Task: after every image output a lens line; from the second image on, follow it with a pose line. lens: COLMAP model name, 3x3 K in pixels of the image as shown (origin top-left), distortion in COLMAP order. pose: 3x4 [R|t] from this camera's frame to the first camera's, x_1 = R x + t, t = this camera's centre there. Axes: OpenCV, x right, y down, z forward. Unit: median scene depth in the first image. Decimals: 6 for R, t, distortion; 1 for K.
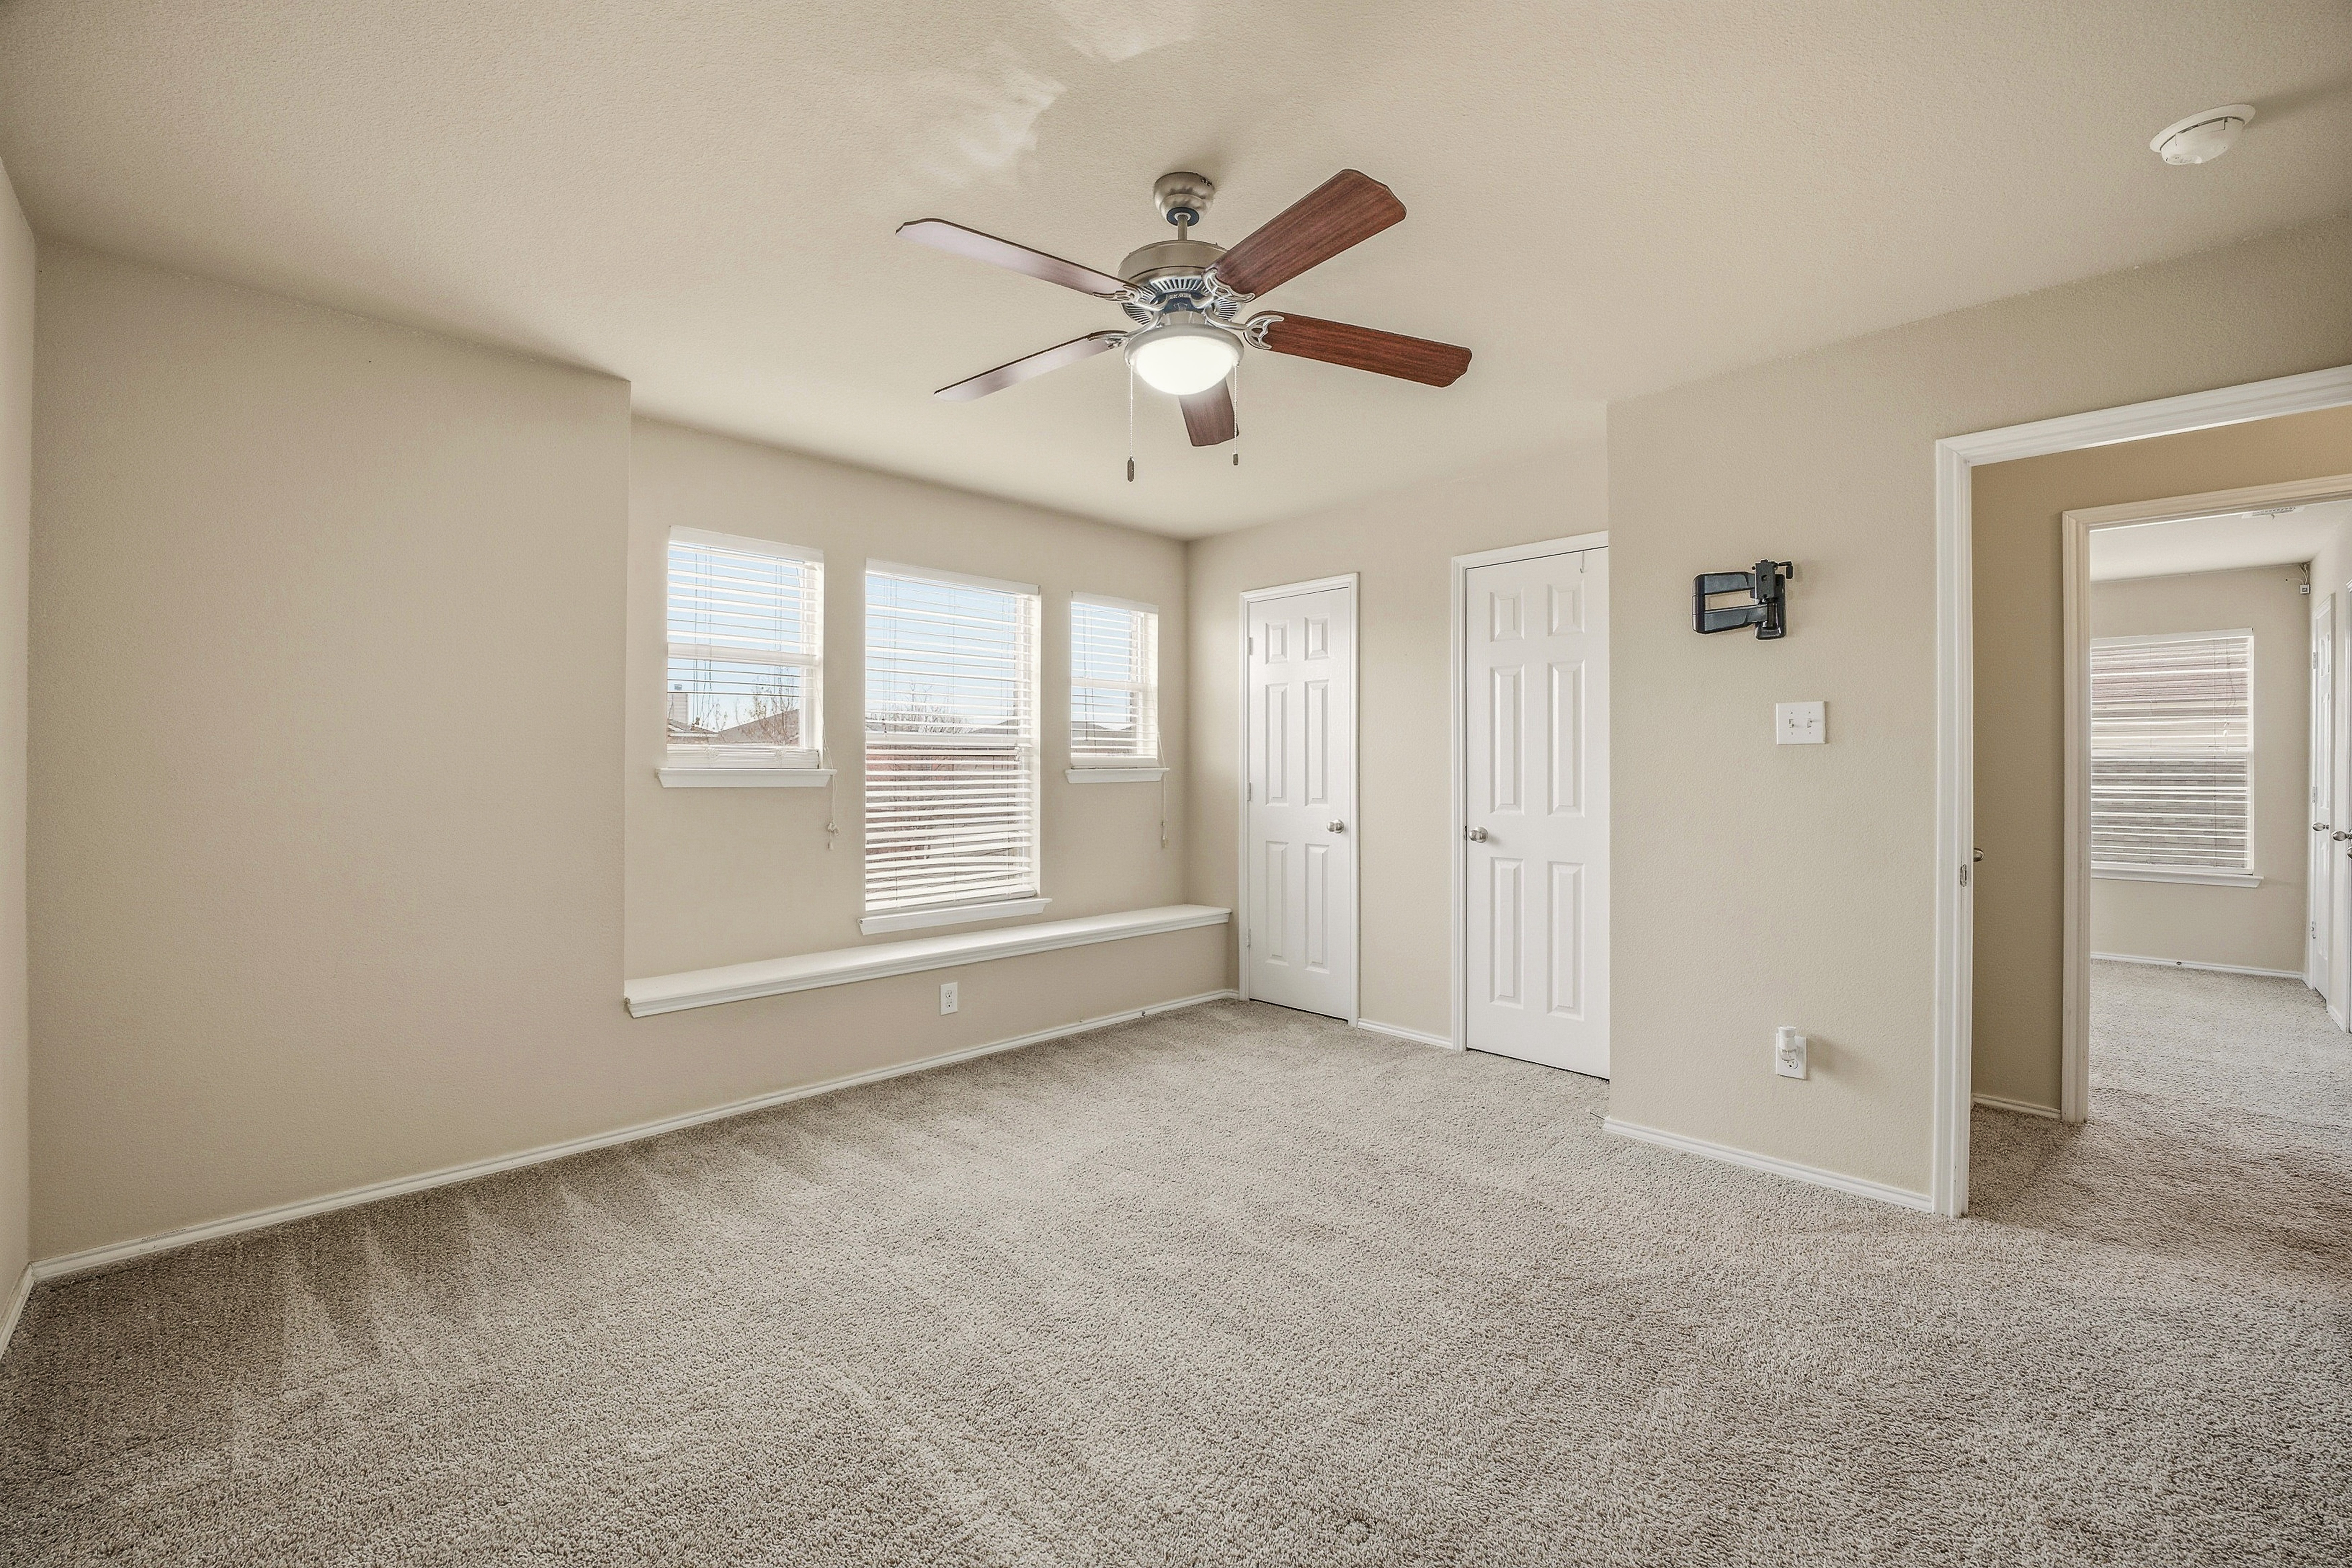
lens RADIAL K [[964.0, 0, 1177.5], [0, 964.0, 771.4], [0, 0, 1]] dist [-0.023289, 0.000717]
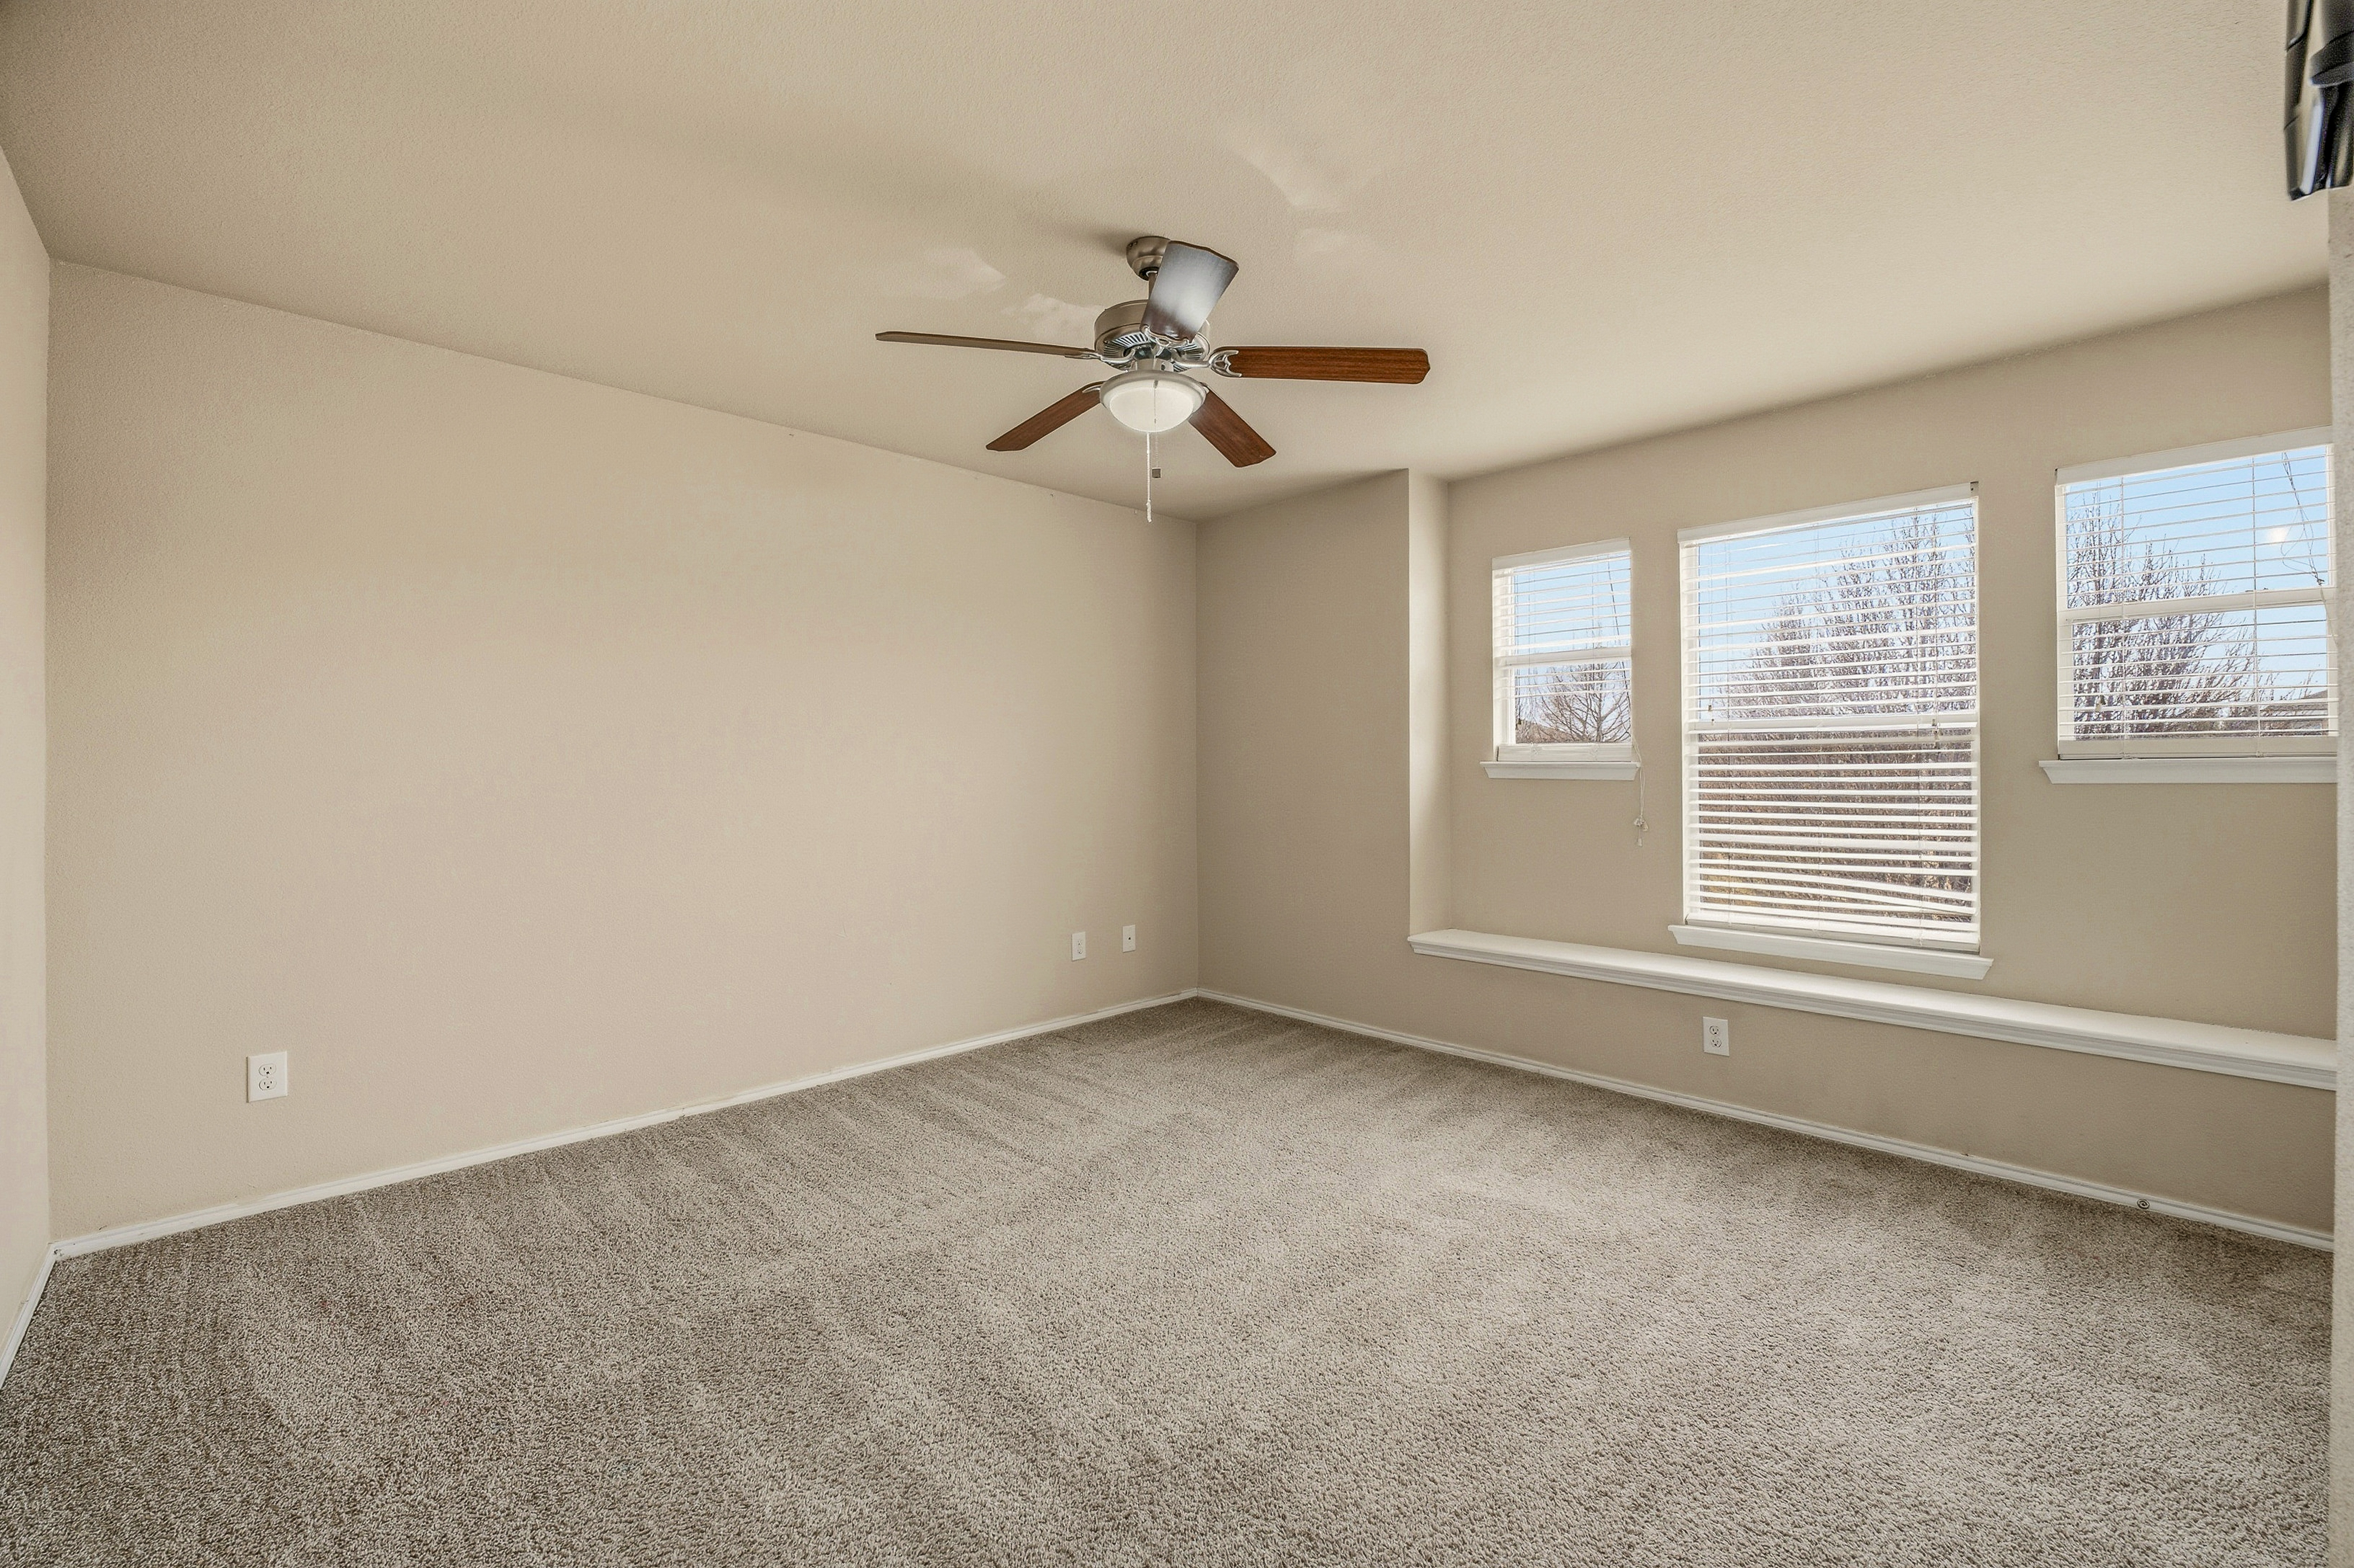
lens RADIAL K [[964.8, 0, 1178.2], [0, 964.8, 781.9], [0, 0, 1]] dist [-0.023289, 0.000717]
pose [[-0.005003, 0.018923, -0.999808, 0.665439], [0.008718, 0.999784, 0.018879, -0.005717], [0.999949, -0.008622, -0.005167, 0.602208]]
